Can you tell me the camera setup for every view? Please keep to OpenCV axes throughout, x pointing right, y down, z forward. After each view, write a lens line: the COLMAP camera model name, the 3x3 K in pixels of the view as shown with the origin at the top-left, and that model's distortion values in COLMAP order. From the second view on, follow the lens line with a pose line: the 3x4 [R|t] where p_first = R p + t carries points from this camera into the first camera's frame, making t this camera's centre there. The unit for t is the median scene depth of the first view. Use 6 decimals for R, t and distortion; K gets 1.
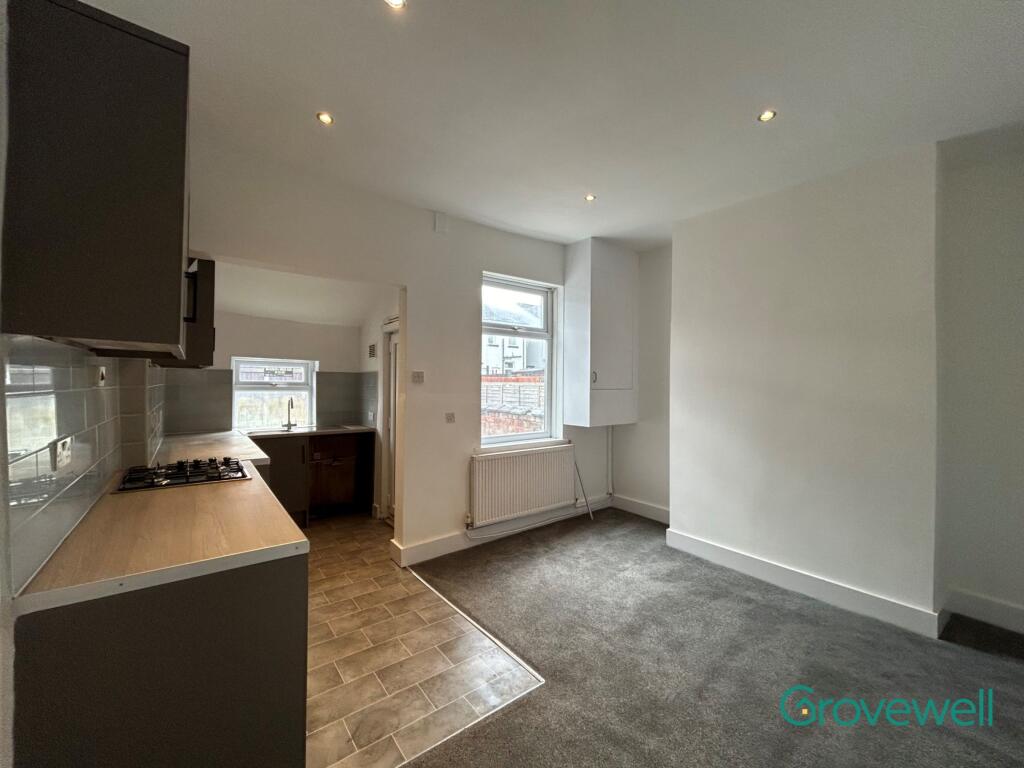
lens RADIAL K [[415.0, 0, 511.9], [0, 415.0, 381.3], [0, 0, 1]] dist [-0.003533, 0.001549]
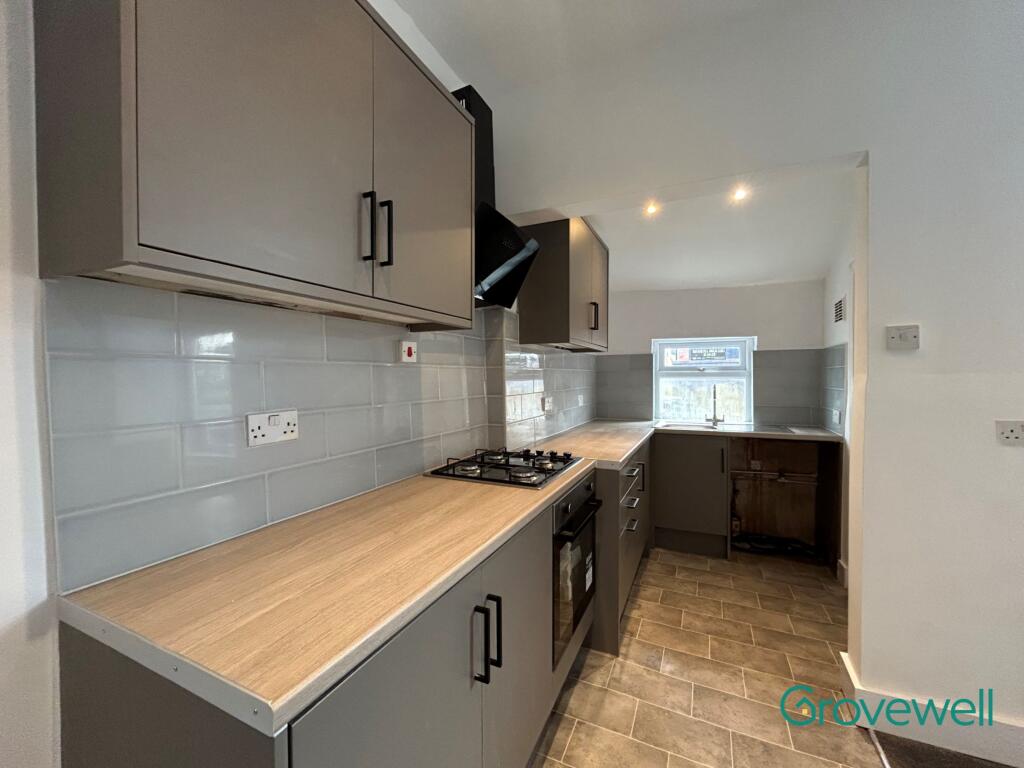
lens RADIAL K [[415.0, 0, 511.6], [0, 415.0, 382.5], [0, 0, 1]] dist [-0.003533, 0.001549]
pose [[0.453465, 0.000294, -0.891274, -0.011513], [0.015874, 0.999839, 0.008406, 0.026664], [0.891133, -0.017960, 0.453387, 0.376863]]
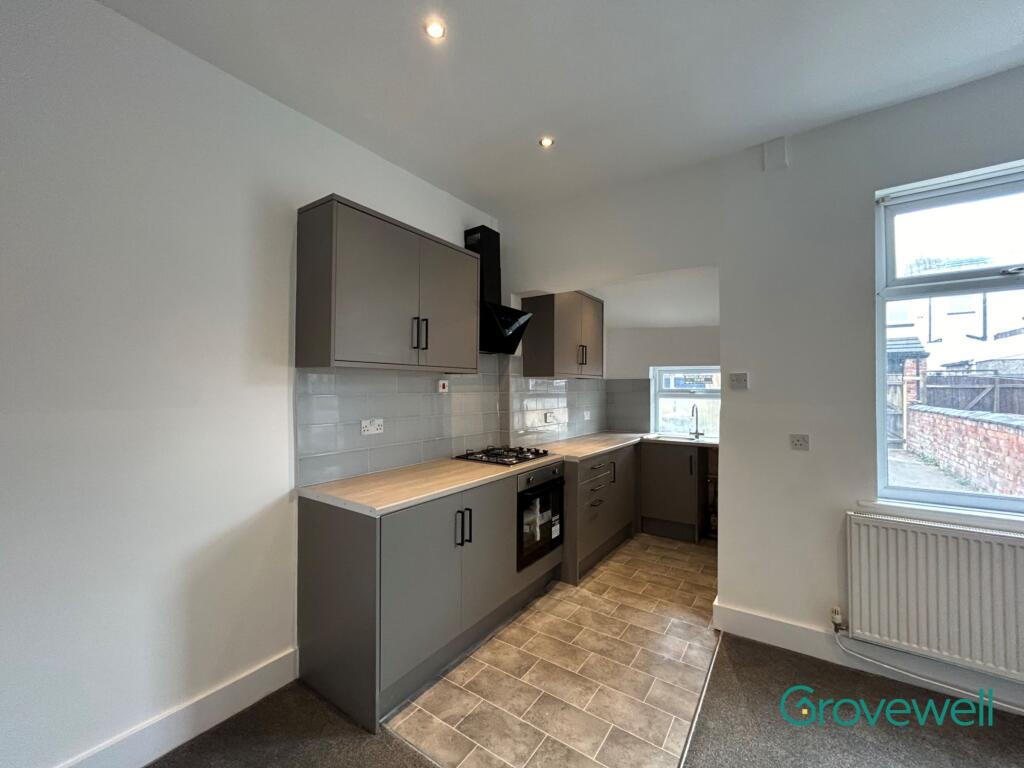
lens RADIAL K [[415.0, 0, 513.8], [0, 415.0, 382.1], [0, 0, 1]] dist [-0.003533, 0.001549]
pose [[0.303413, -0.023769, -0.952563, 0.330723], [0.005558, 0.999716, -0.023175, 0.006108], [0.952843, 0.001737, 0.303459, 0.372040]]
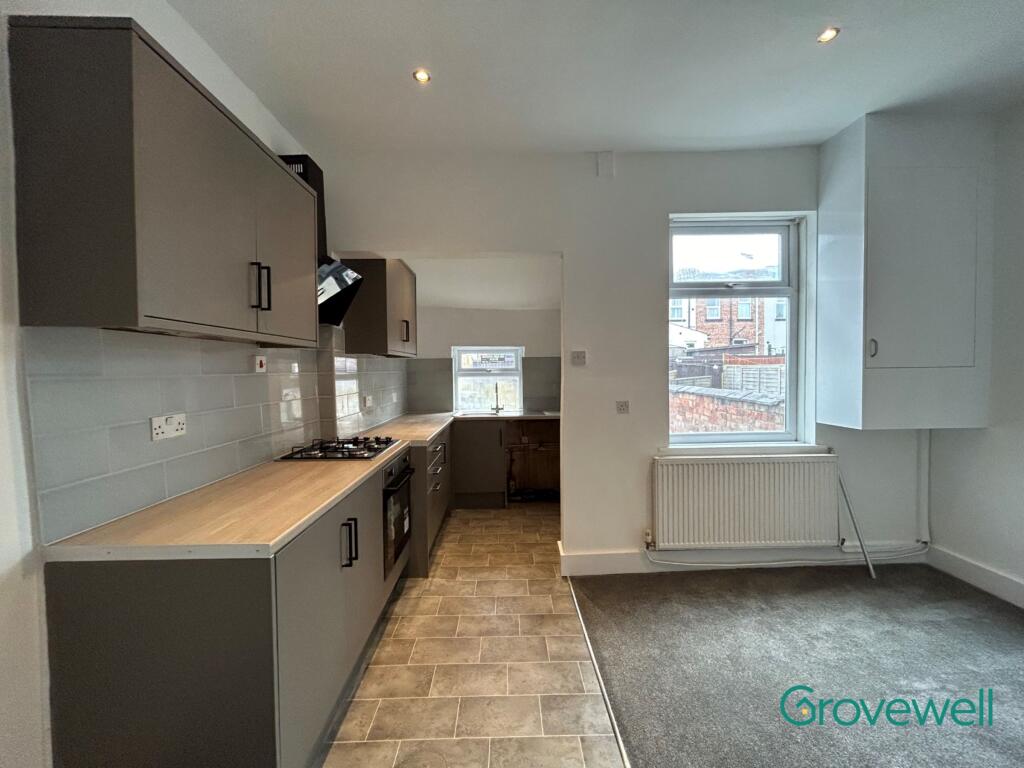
lens RADIAL K [[415.0, 0, 512.9], [0, 415.0, 382.2], [0, 0, 1]] dist [-0.003533, 0.001549]
pose [[0.801062, -0.001794, -0.598579, 0.159629], [0.023017, 0.999348, 0.027807, 0.011988], [0.598139, -0.036053, 0.800581, 0.228382]]
